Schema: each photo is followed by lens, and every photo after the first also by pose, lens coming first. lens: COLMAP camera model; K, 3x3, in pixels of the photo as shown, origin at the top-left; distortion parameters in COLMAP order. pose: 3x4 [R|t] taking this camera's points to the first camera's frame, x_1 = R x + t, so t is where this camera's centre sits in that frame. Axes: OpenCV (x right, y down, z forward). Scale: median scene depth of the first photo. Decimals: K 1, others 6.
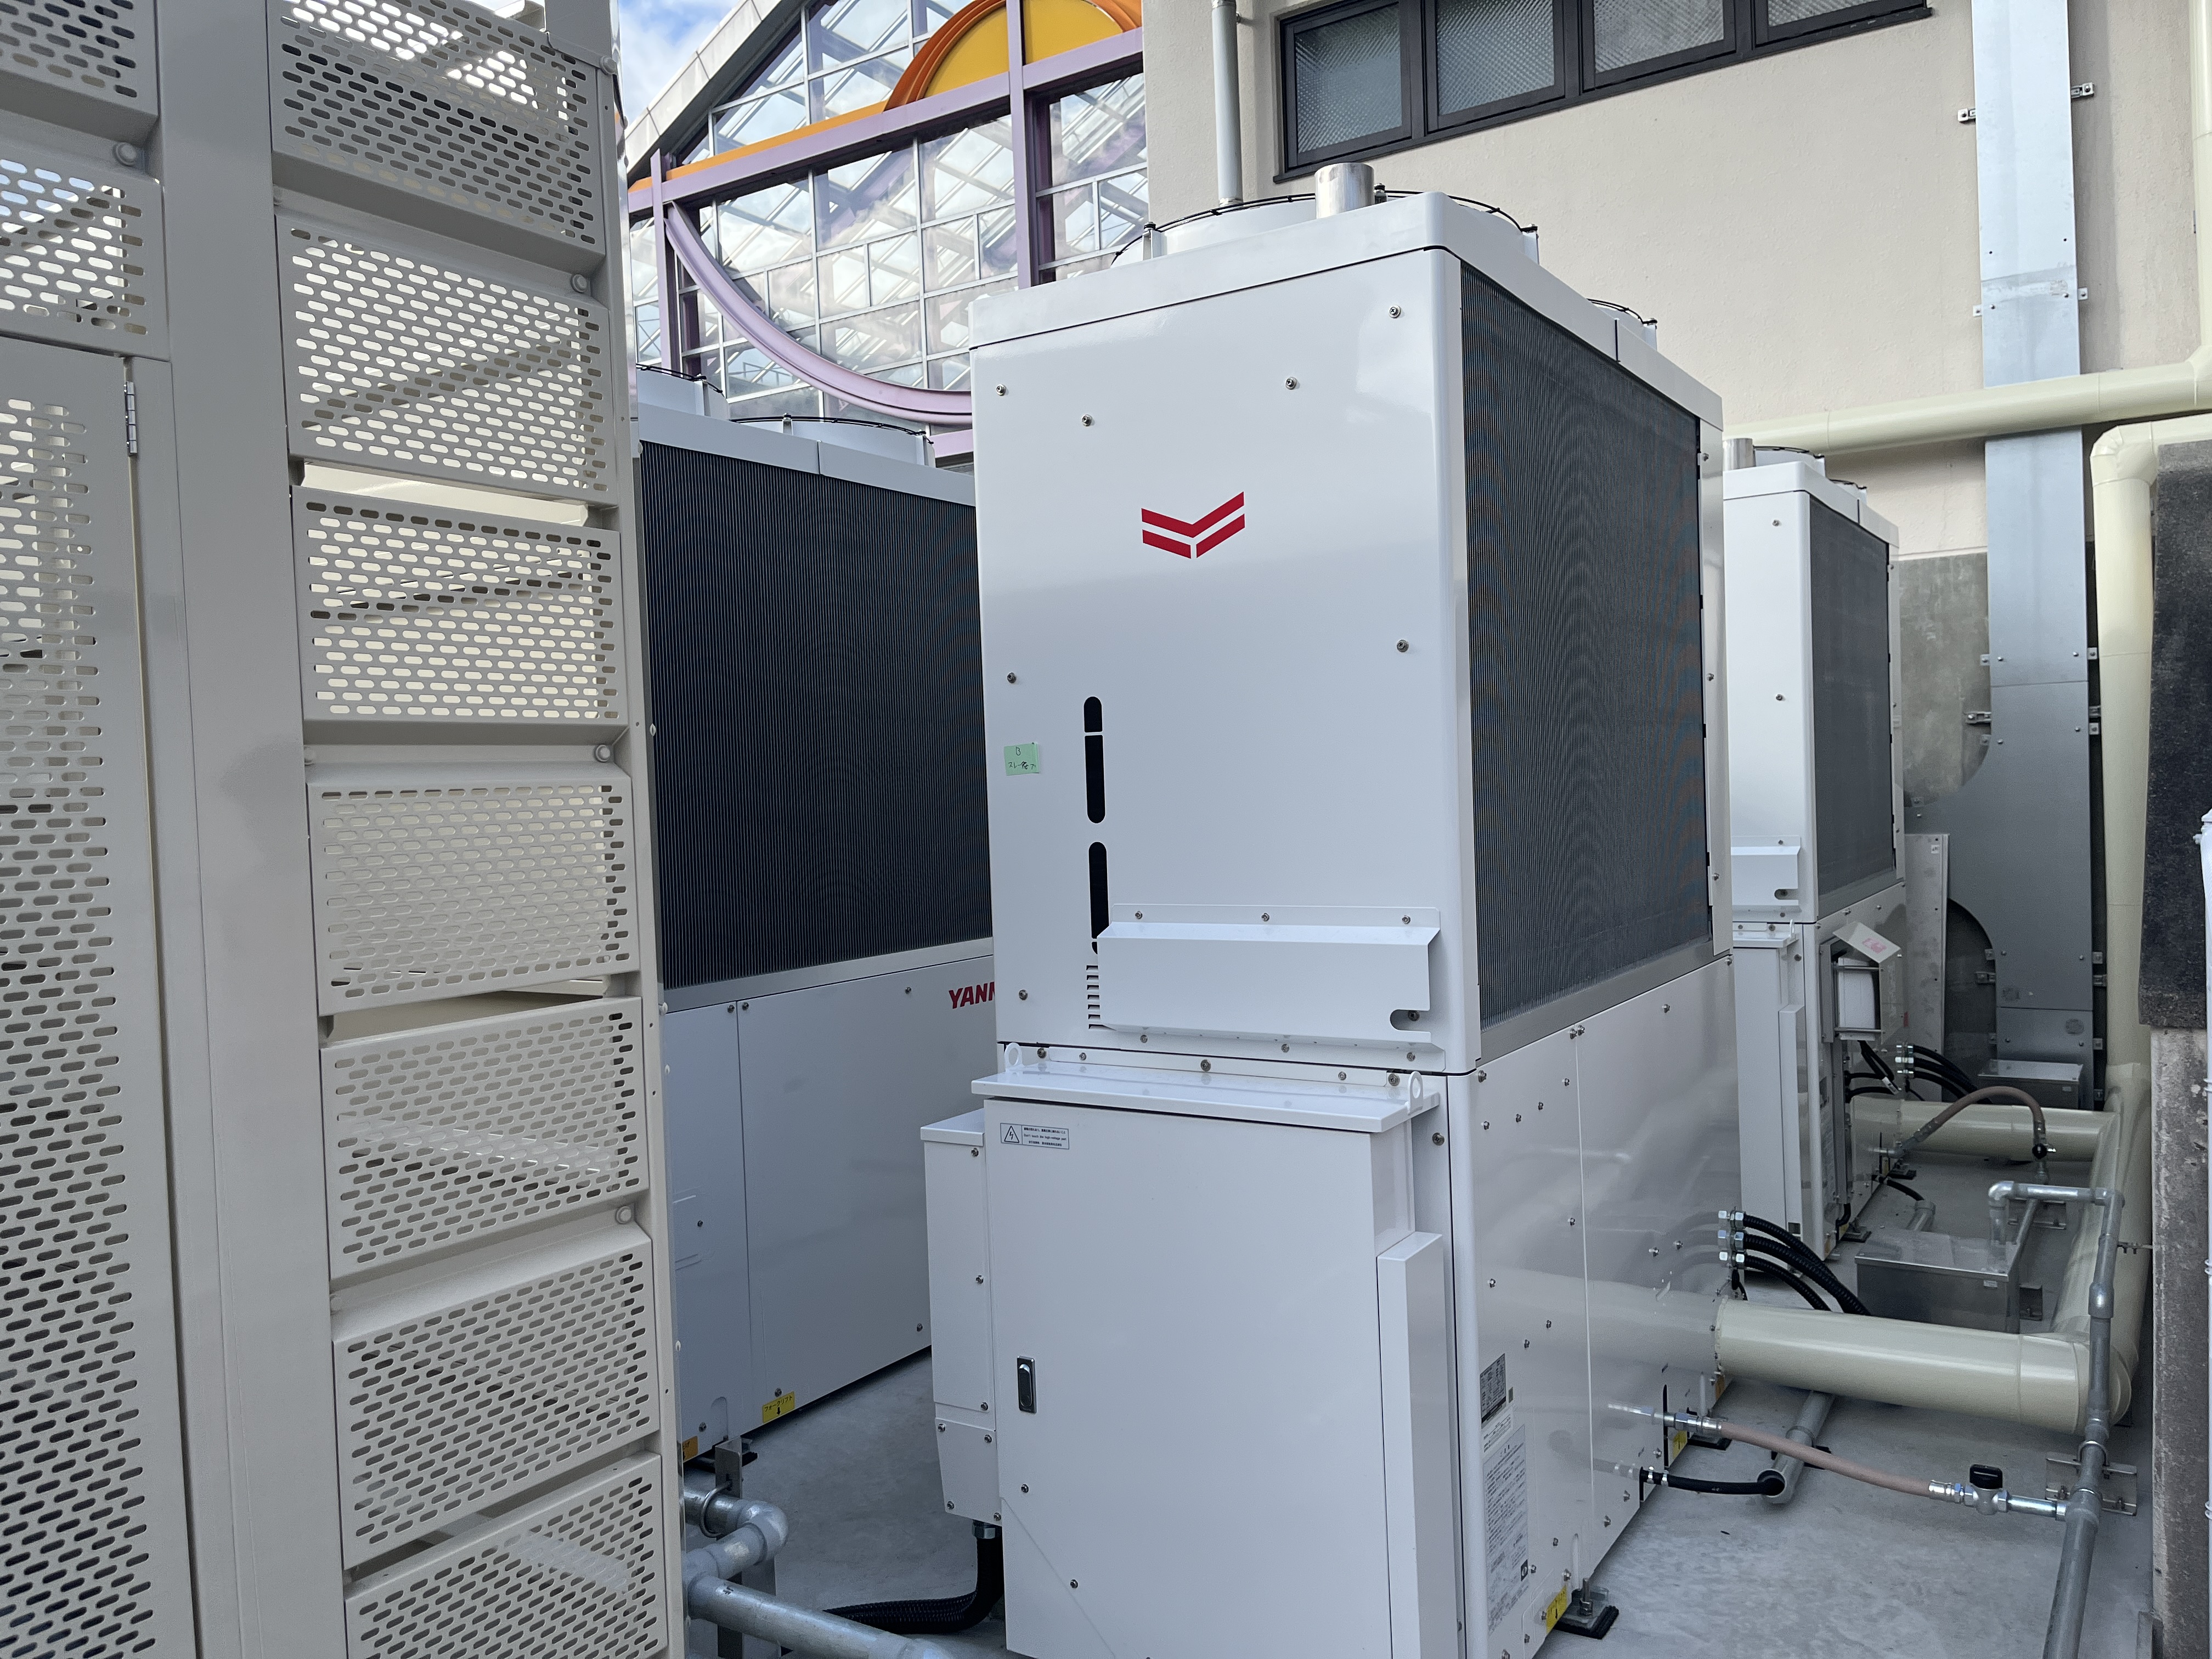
lens RADIAL K [[1675.7, 0, 1106.0], [0, 1675.7, 829.5], [0, 0, 1]] dist [0.059253, -0.090427]
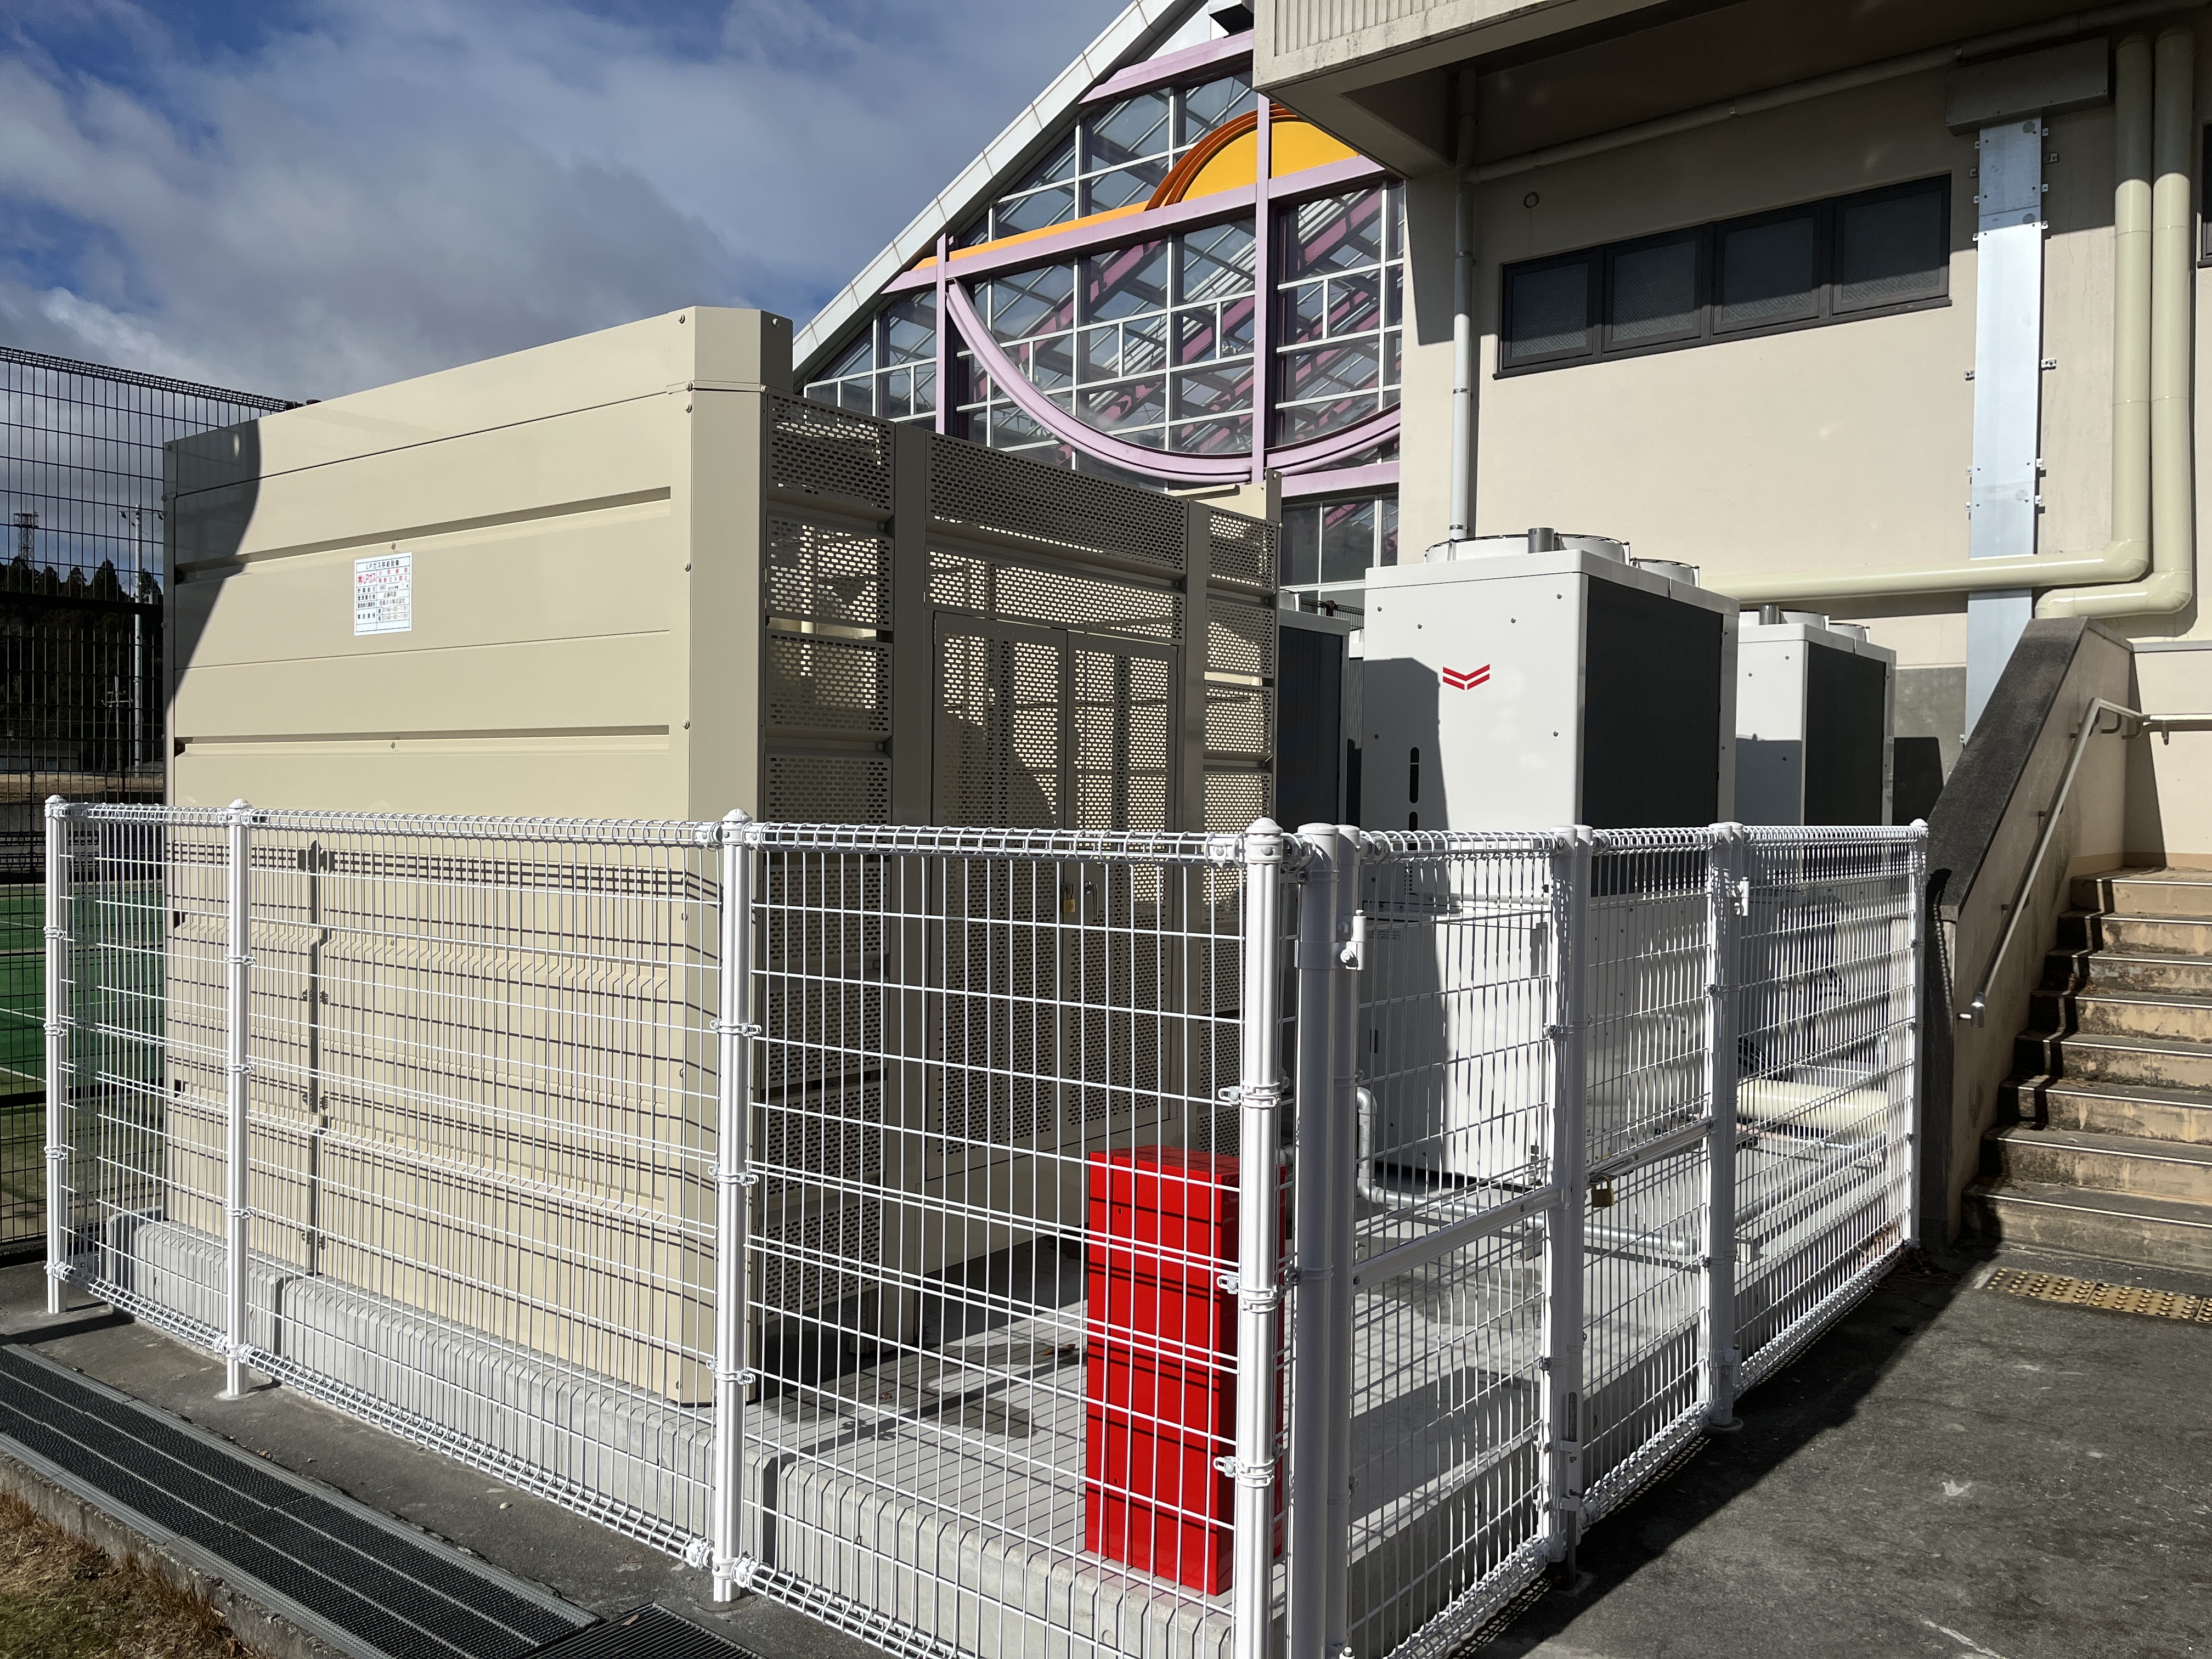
lens RADIAL K [[1675.7, 0, 1106.0], [0, 1675.7, 829.5], [0, 0, 1]] dist [0.059253, -0.090427]
pose [[0.994061, 0.051986, -0.095607, -0.090858], [-0.052627, 0.998605, -0.004190, 0.028066], [0.095256, 0.009197, 0.995410, -0.584592]]
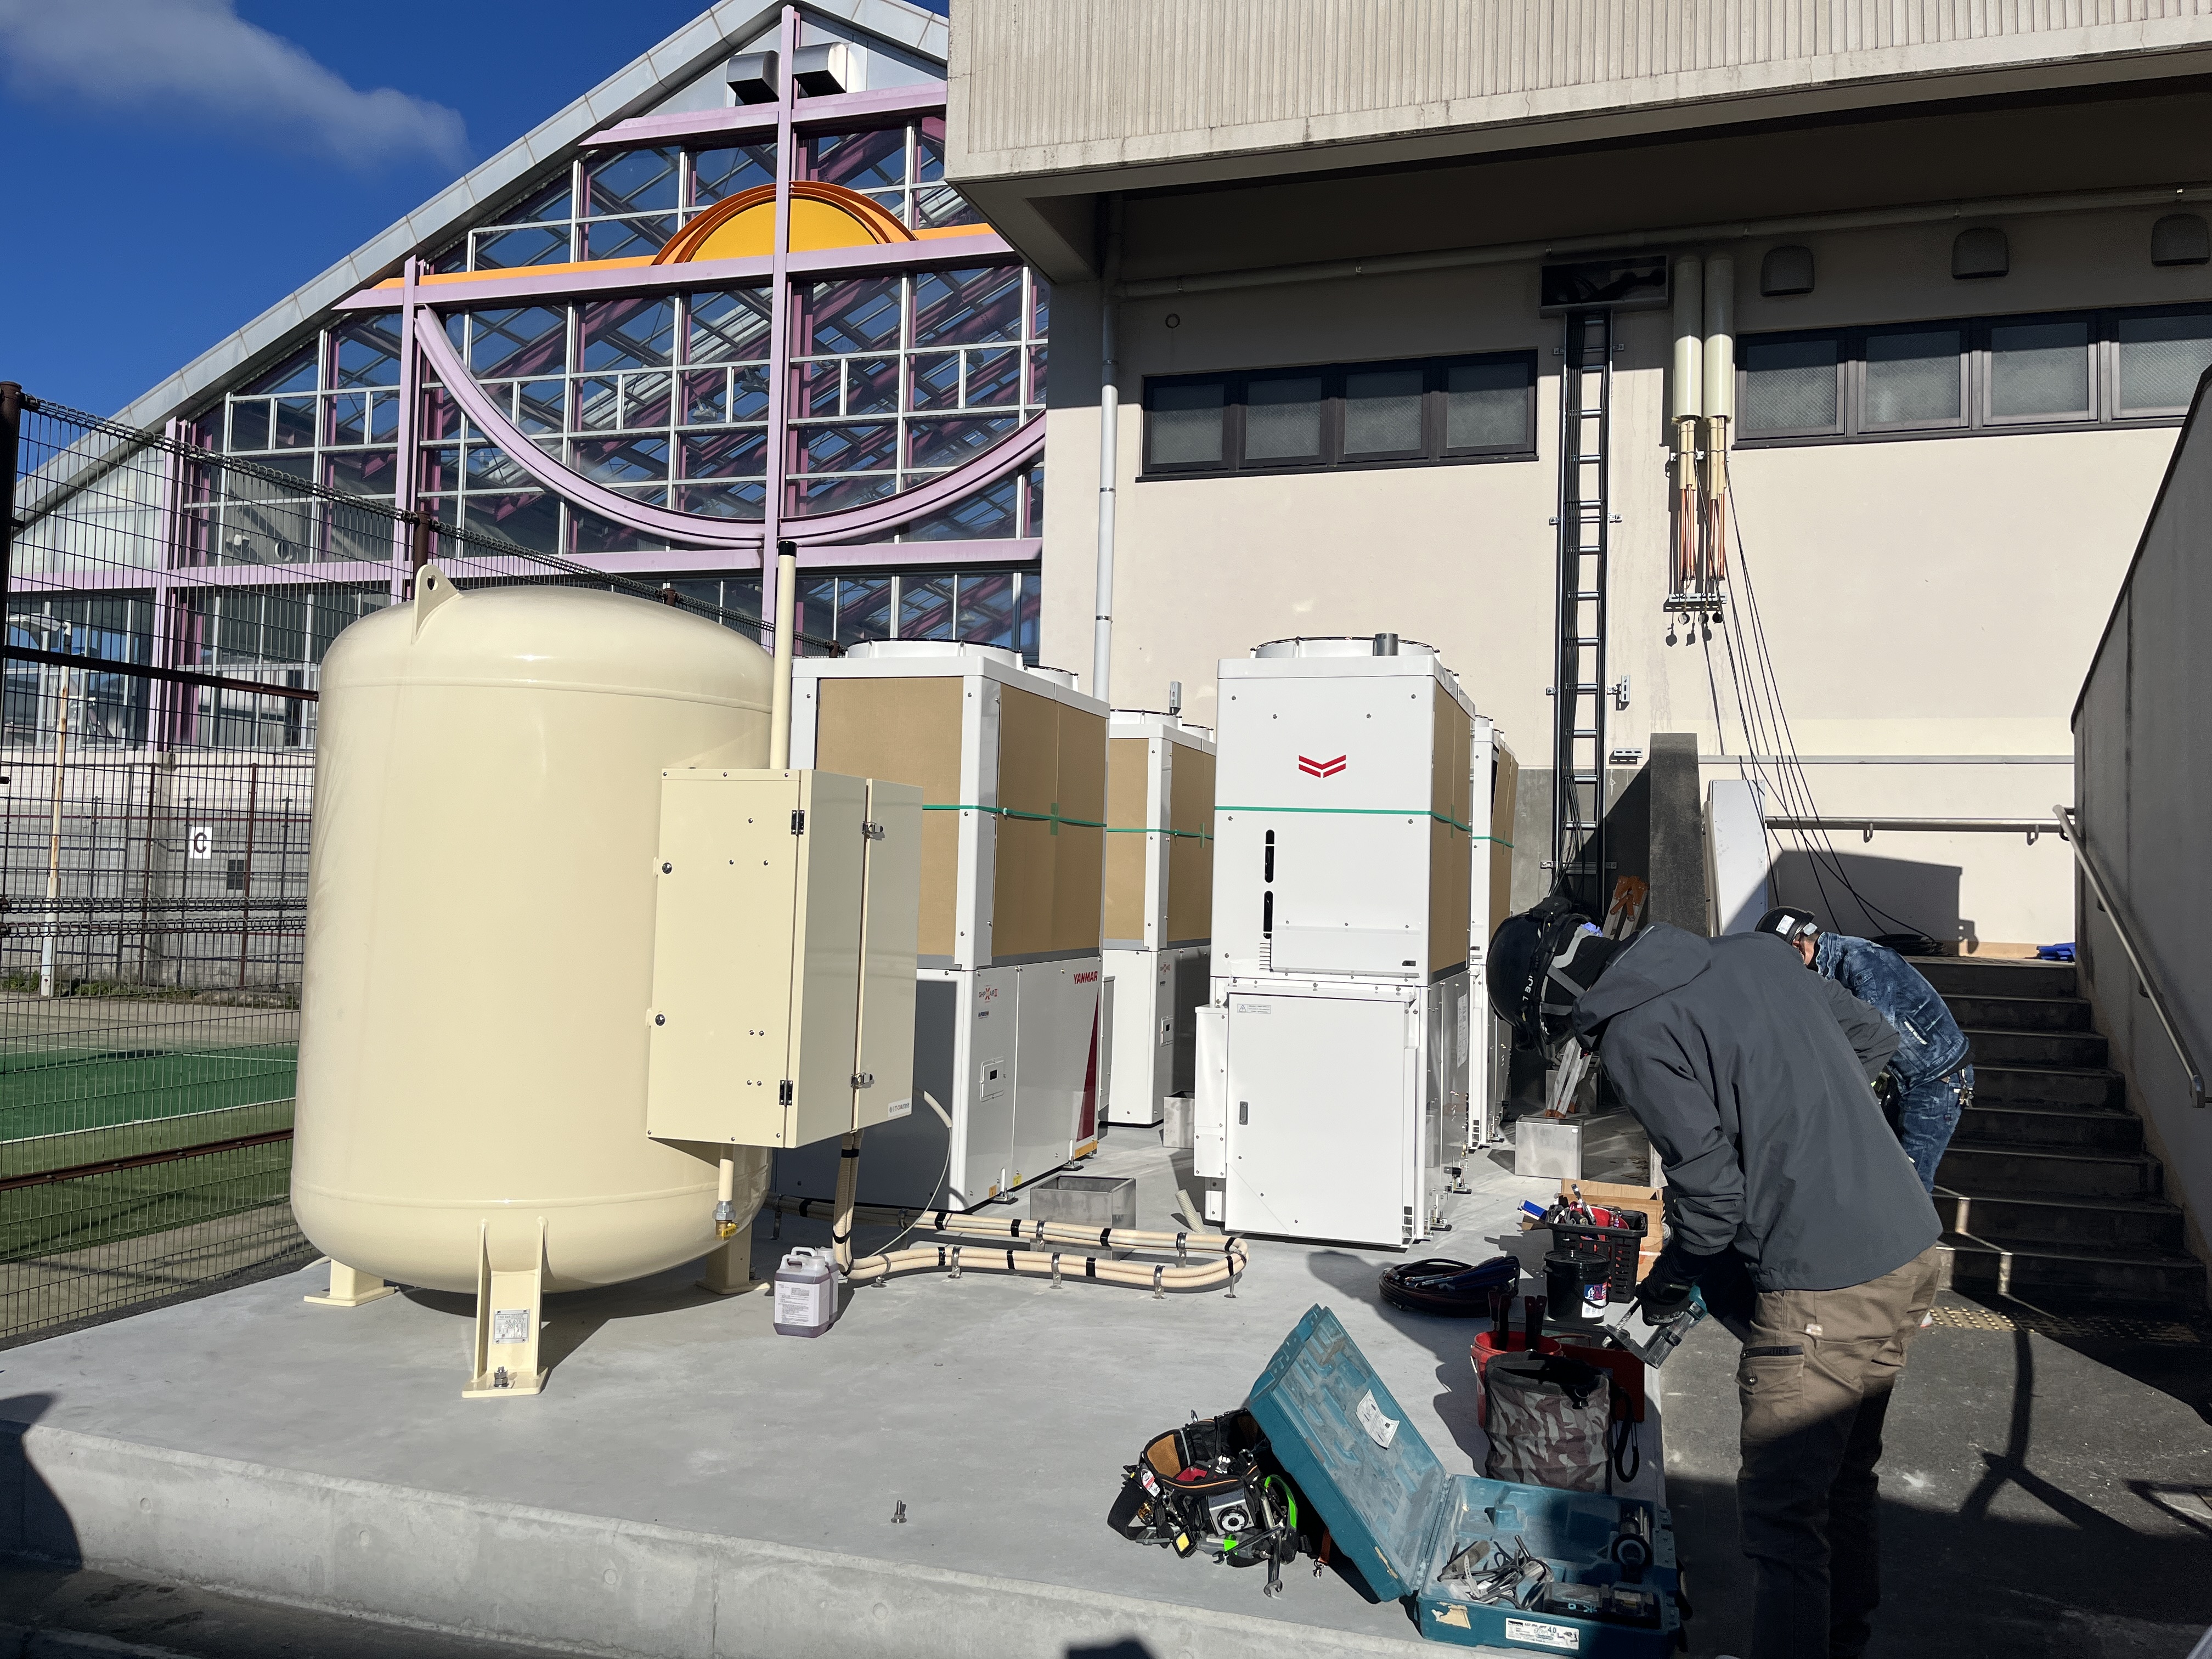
lens RADIAL K [[1661.0, 0, 1120.9], [0, 1661.0, 827.0], [0, 0, 1]] dist [-0.003744, 0.077615]
pose [[0.960754, 0.067666, 0.269021, -0.387957], [-0.052035, 0.996539, -0.064825, 0.036835], [-0.272476, 0.048283, 0.960950, -0.554640]]
